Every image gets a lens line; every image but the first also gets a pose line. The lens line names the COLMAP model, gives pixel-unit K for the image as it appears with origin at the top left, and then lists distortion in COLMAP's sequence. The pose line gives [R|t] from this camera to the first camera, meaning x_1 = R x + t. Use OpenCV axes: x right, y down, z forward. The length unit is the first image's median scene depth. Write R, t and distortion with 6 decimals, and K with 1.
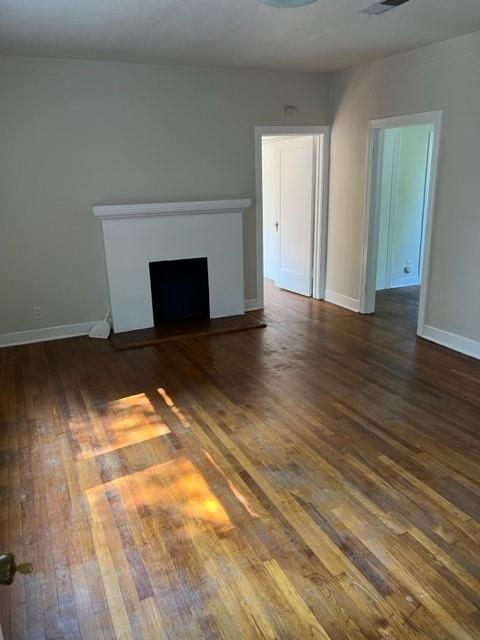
lens RADIAL K [[479.6, 0, 240.0], [0, 479.6, 320.0], [0, 0, 1]] dist [0.062553, 0.000152]
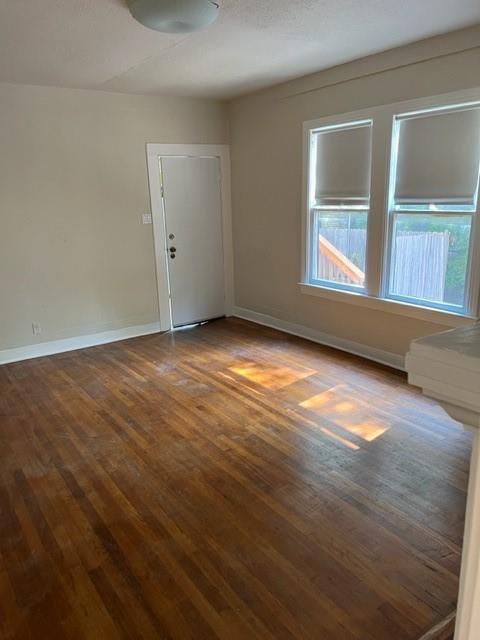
lens RADIAL K [[479.6, 0, 240.0], [0, 479.6, 320.0], [0, 0, 1]] dist [0.062553, 0.000152]
pose [[-0.984425, 0.088761, -0.151754, 0.180129], [-0.002164, 0.857006, 0.515302, -0.632995], [0.175793, 0.507604, -0.843466, 2.117603]]
